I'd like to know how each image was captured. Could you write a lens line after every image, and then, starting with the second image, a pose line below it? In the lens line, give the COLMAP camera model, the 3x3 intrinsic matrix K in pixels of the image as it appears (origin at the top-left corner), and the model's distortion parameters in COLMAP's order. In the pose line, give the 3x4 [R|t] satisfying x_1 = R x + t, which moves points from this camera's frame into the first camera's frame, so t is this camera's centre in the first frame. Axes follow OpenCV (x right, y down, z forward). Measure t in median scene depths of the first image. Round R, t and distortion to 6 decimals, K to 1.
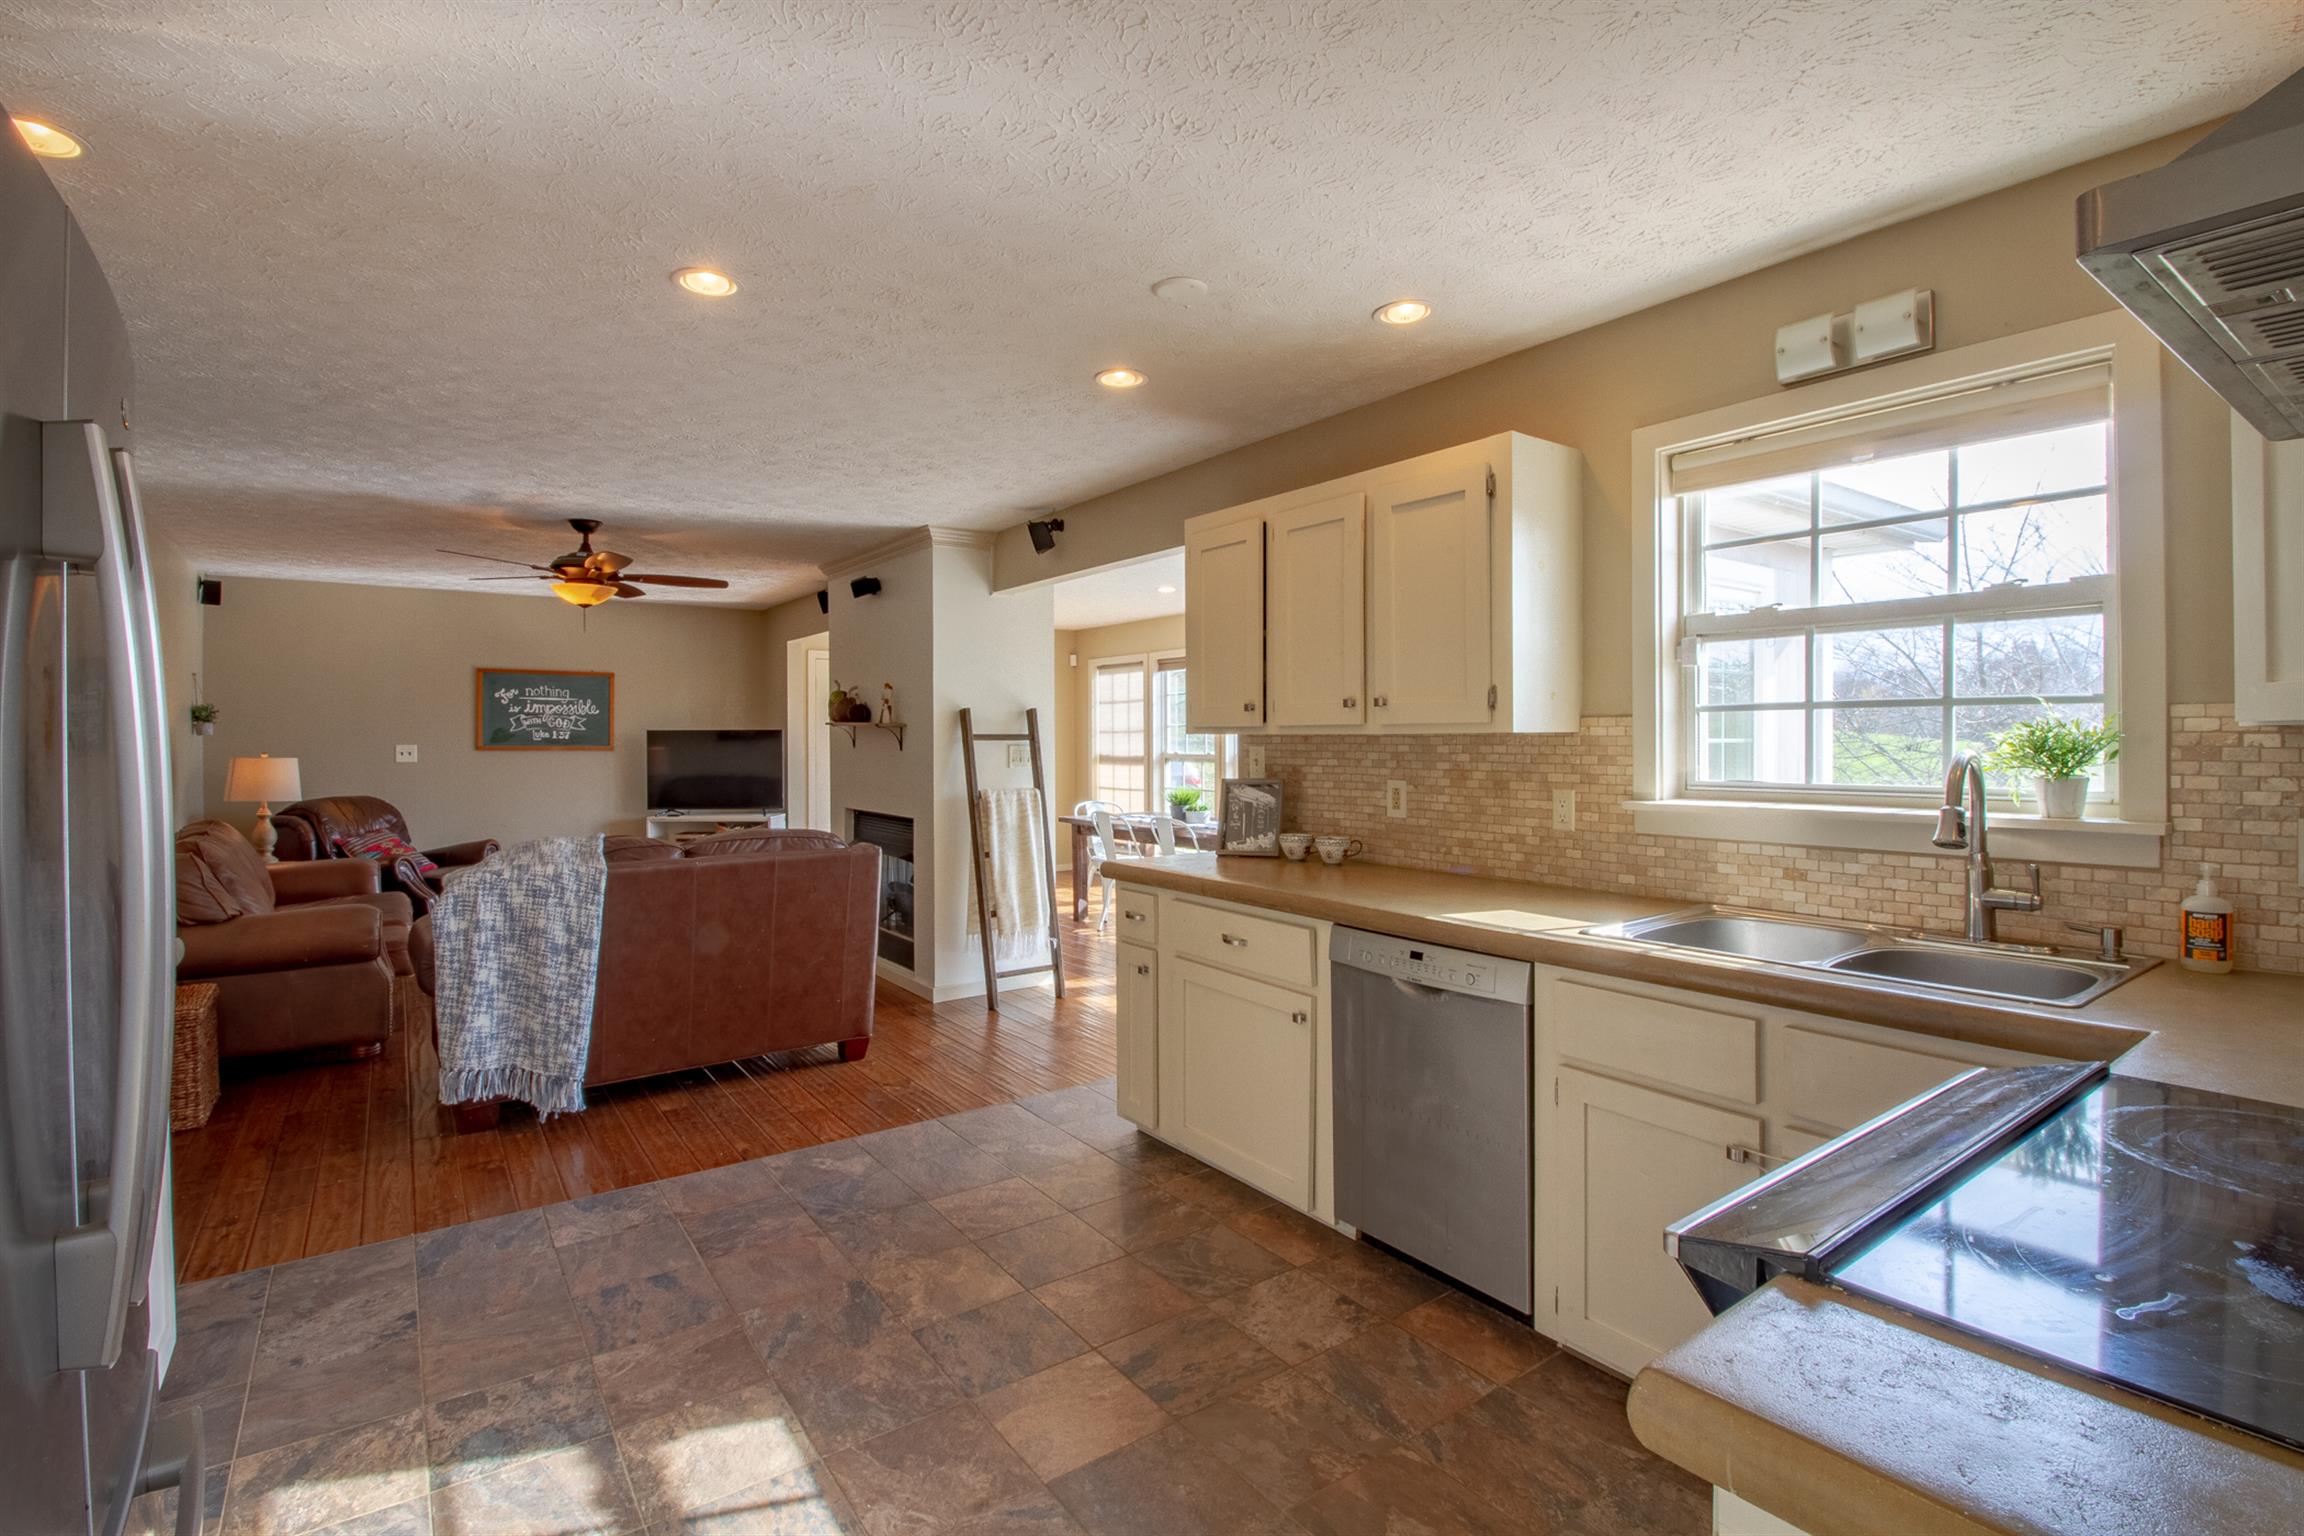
lens RADIAL K [[1062.9, 0, 1150.7], [0, 1062.9, 746.6], [0, 0, 1]] dist [-0.004580, -0.010242]
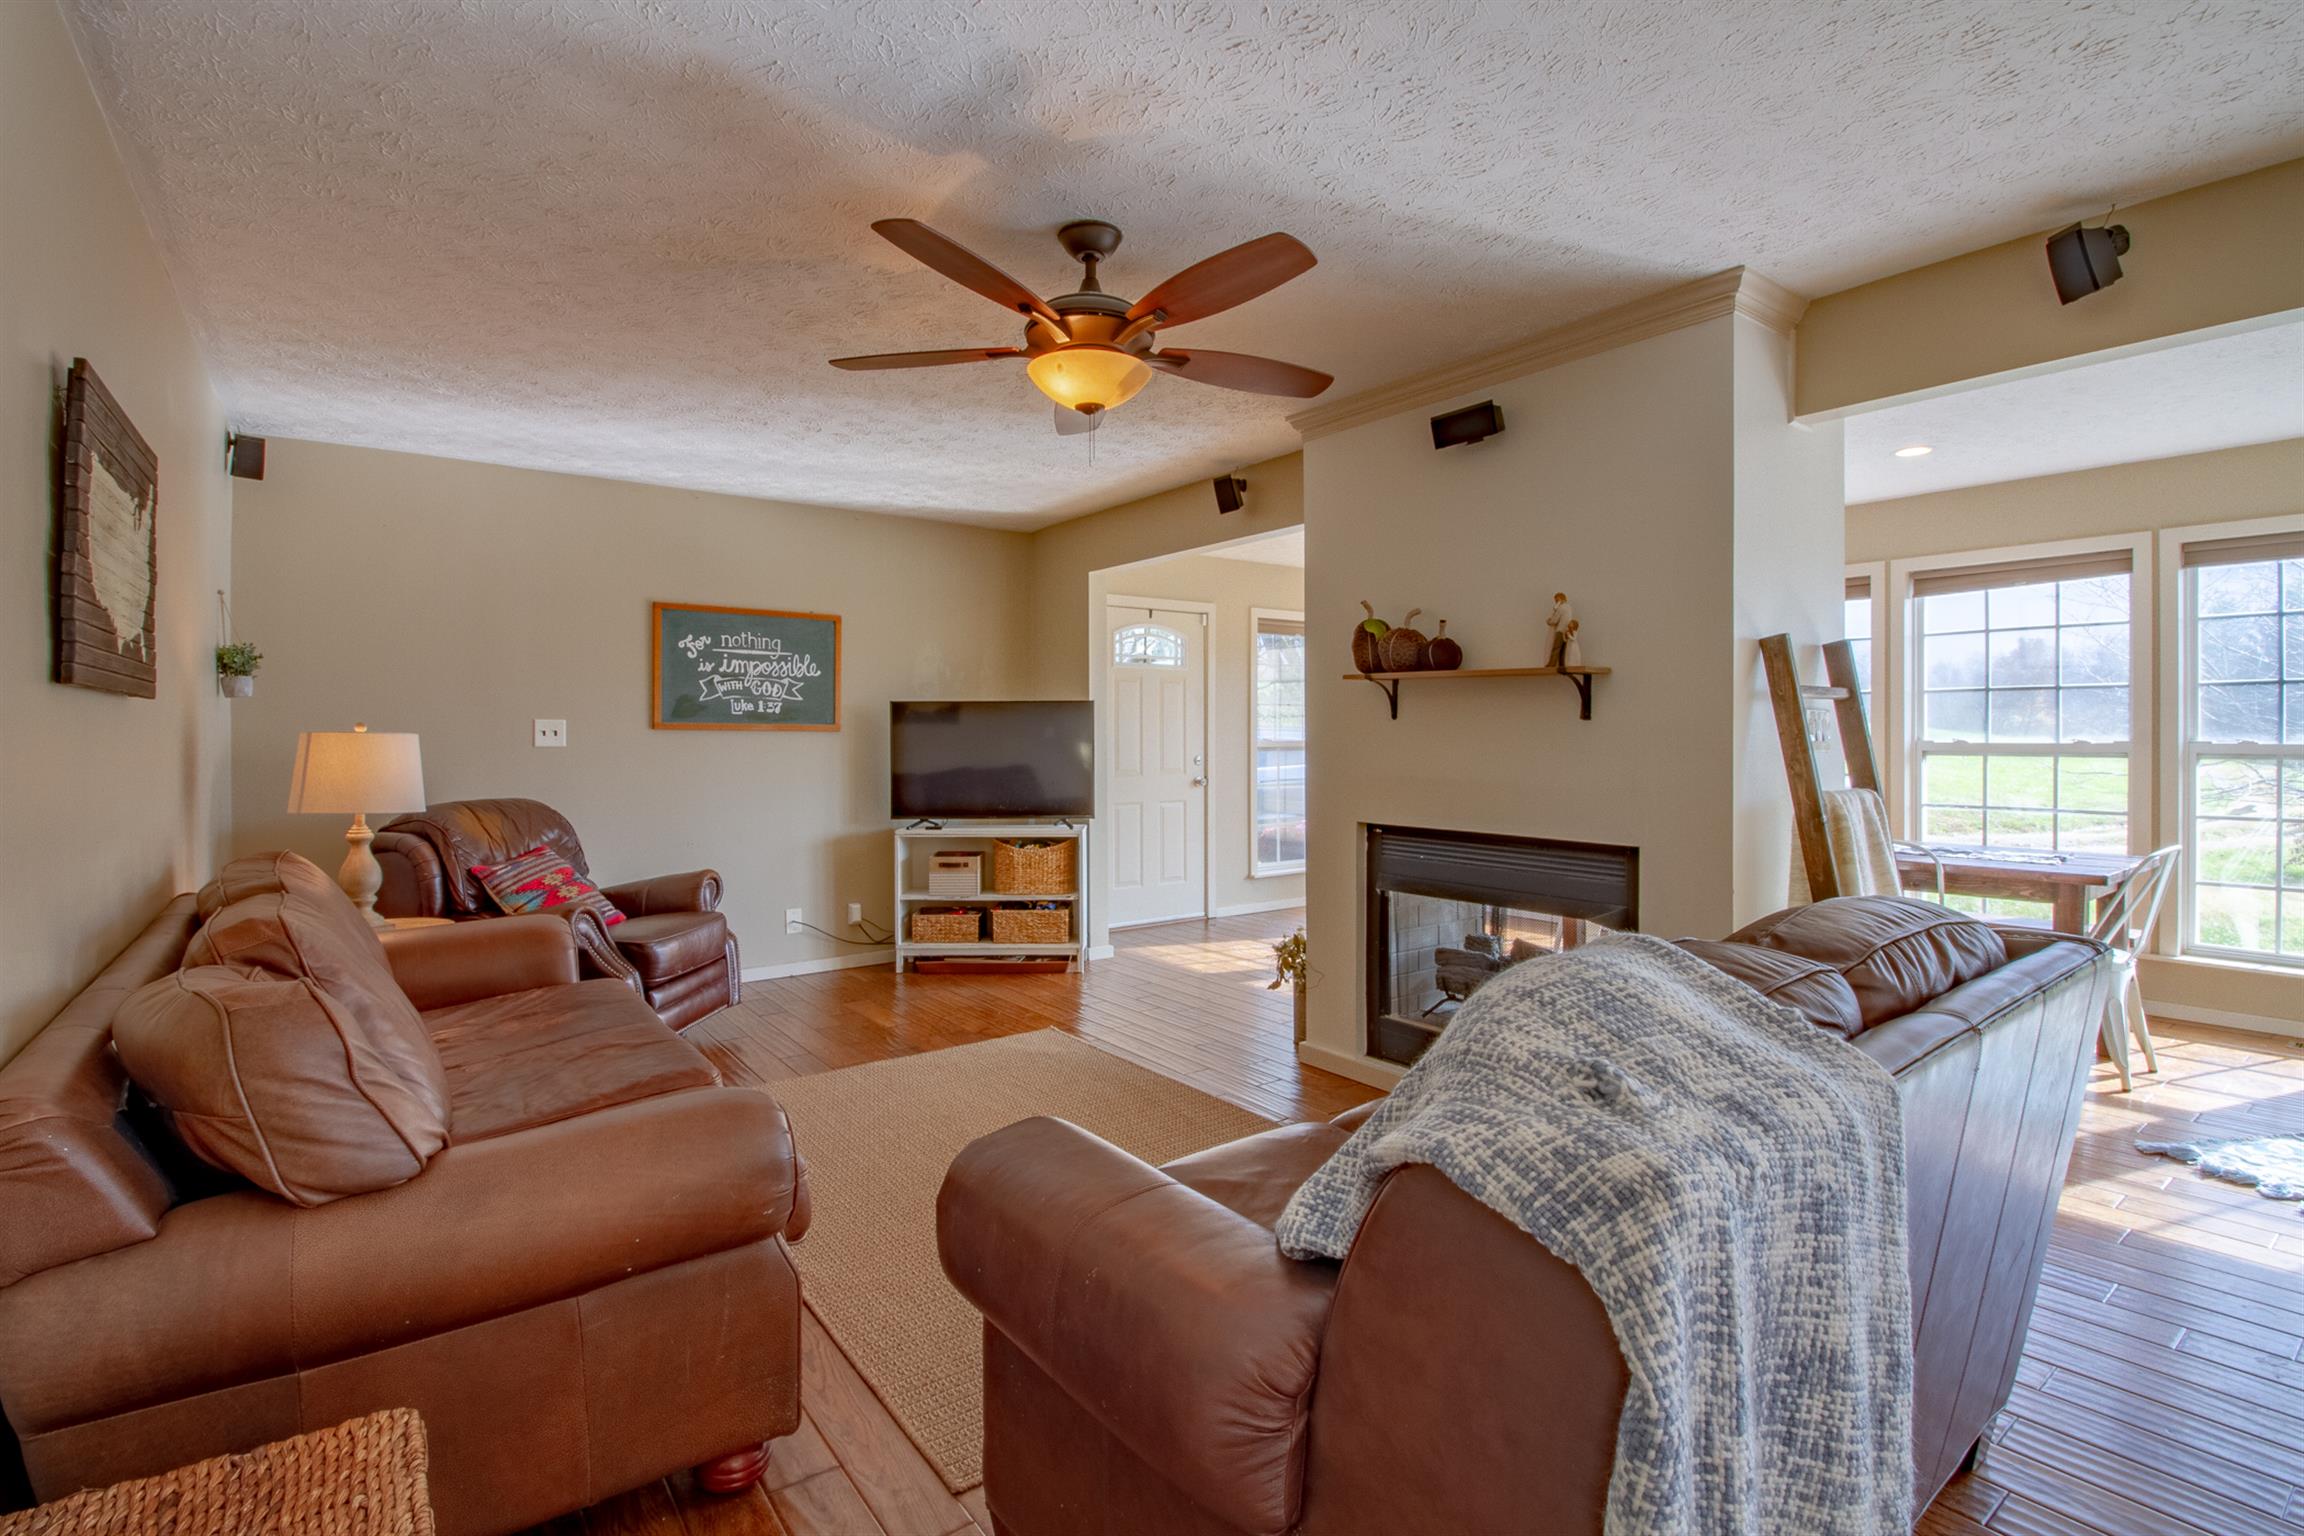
lens RADIAL K [[1062.9, 0, 1154.4], [0, 1062.9, 751.6], [0, 0, 1]] dist [-0.004580, -0.010242]
pose [[0.999906, 0.002370, 0.013535, -0.705155], [-0.002469, 0.999971, 0.007269, 0.025137], [-0.013517, -0.007302, 0.999882, 0.720674]]
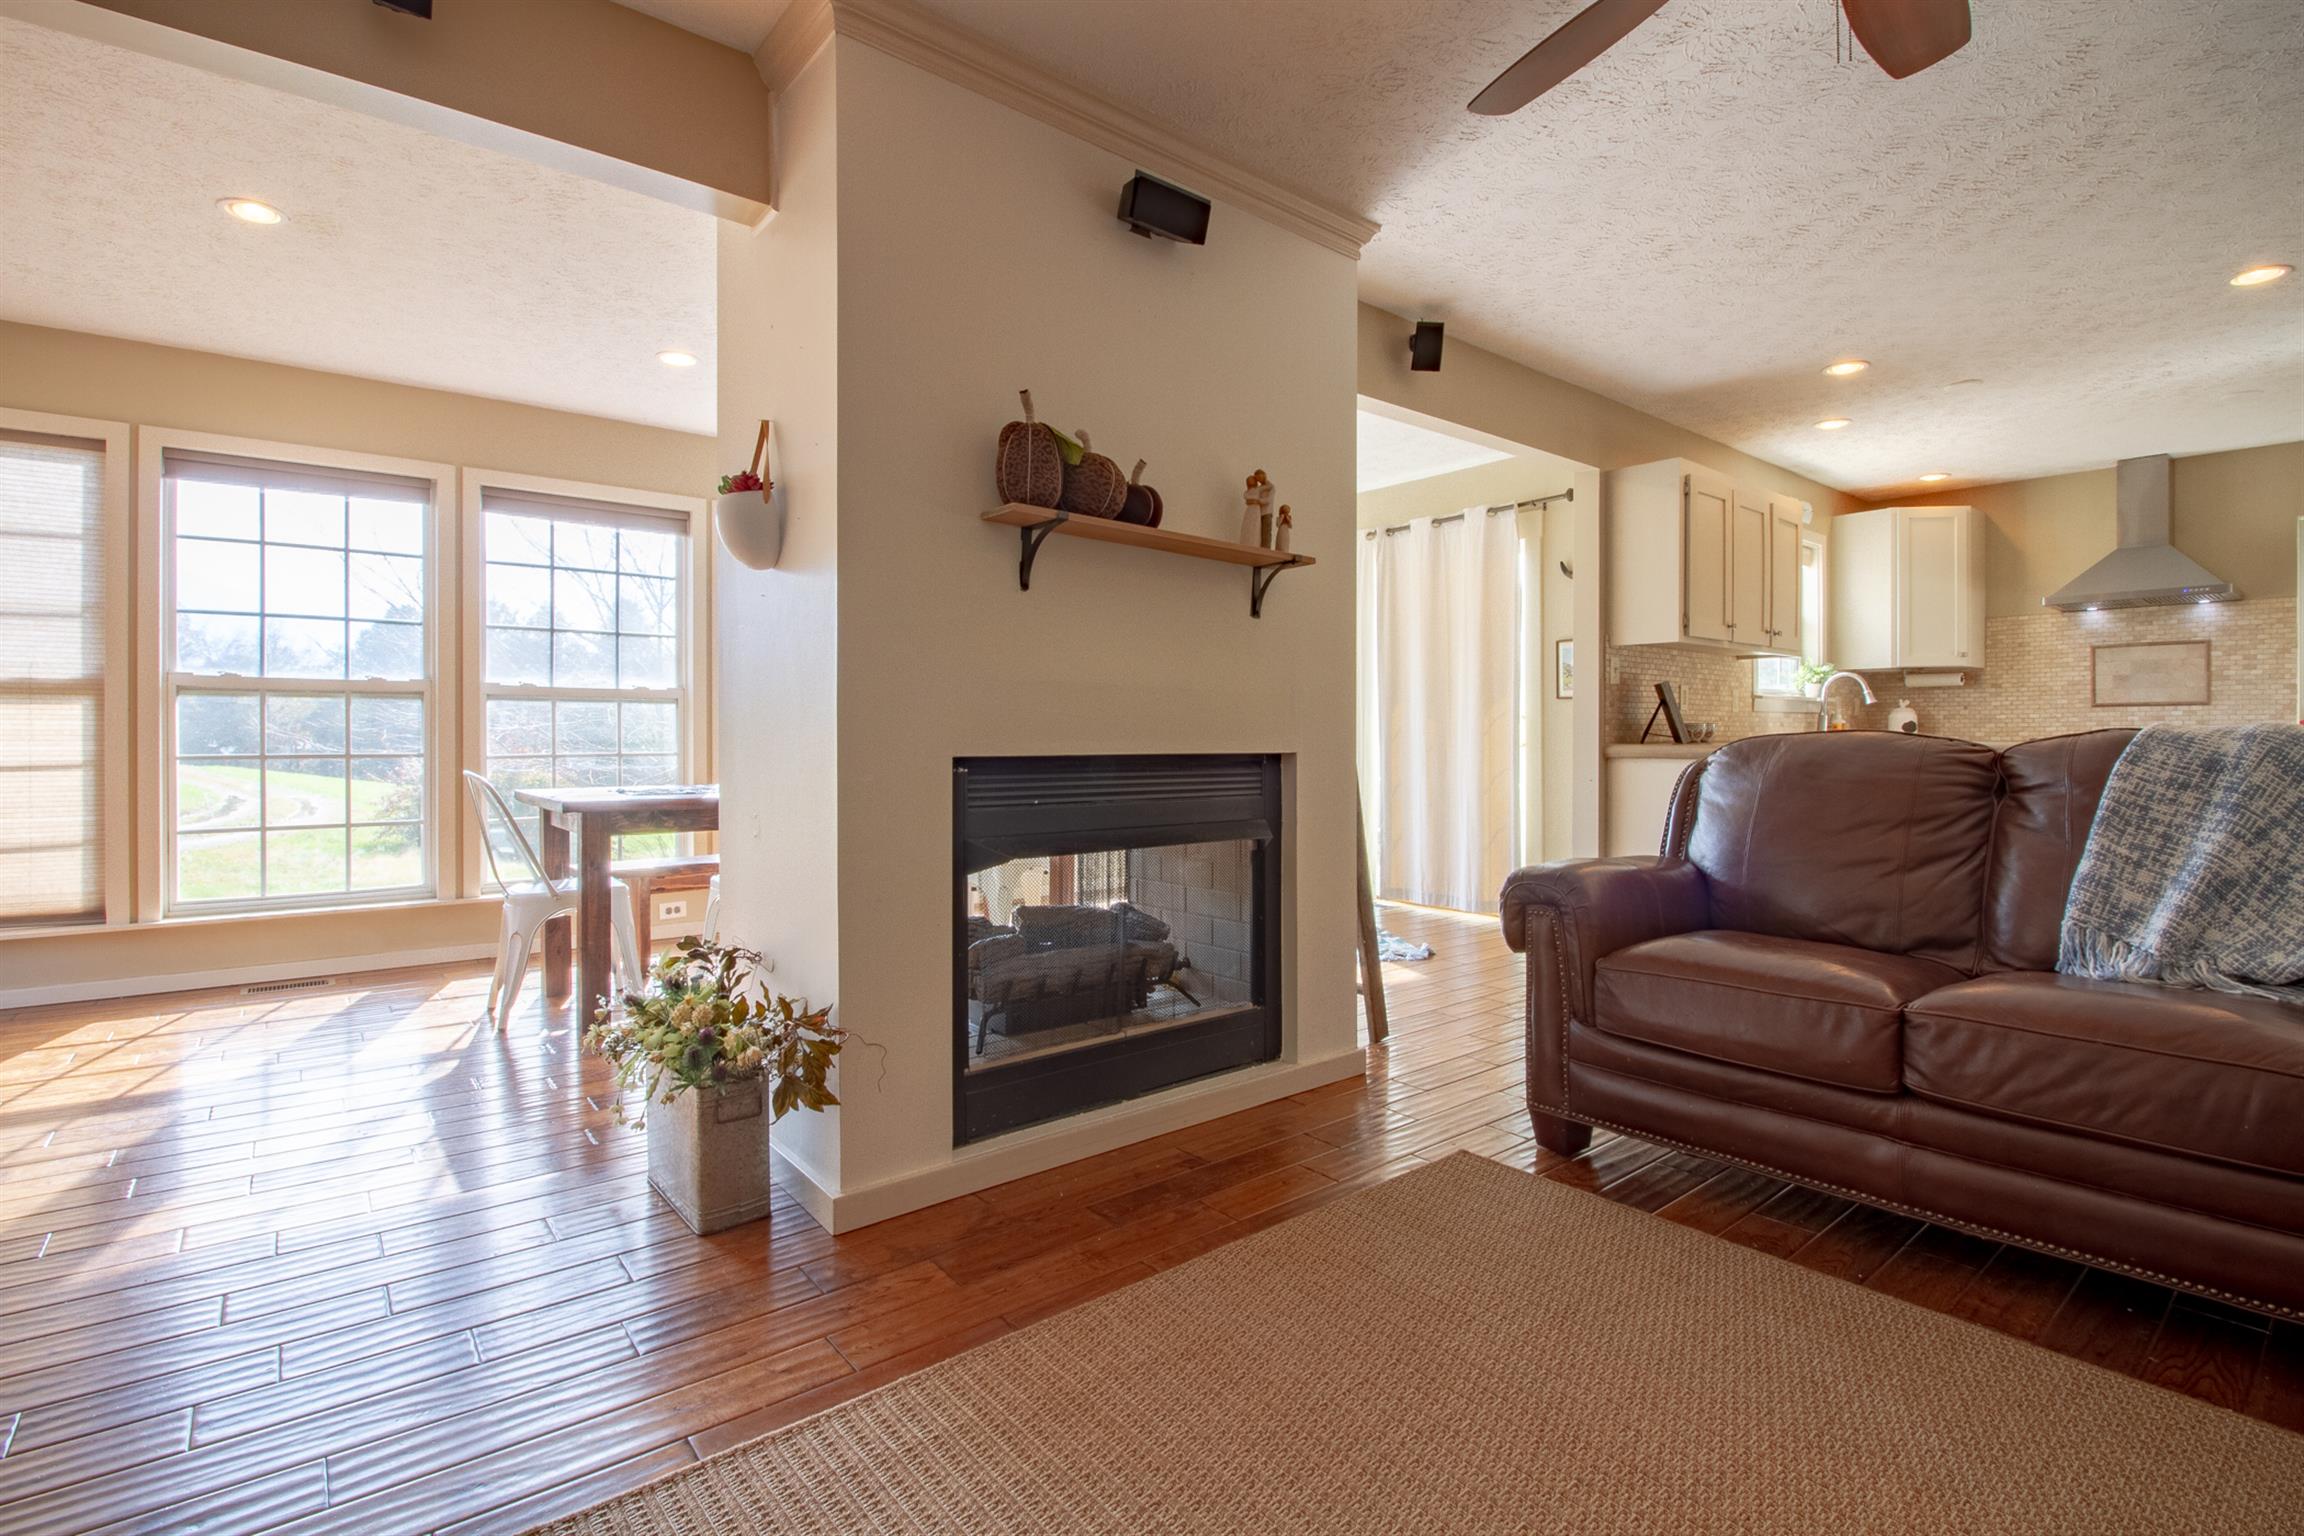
lens RADIAL K [[1062.9, 0, 1154.4], [0, 1062.9, 741.6], [0, 0, 1]] dist [-0.004580, -0.010242]
pose [[-0.058540, -0.001908, 0.998283, -1.097467], [0.008754, 0.999959, 0.002424, 0.090730], [-0.998247, 0.008881, -0.058521, 1.646125]]
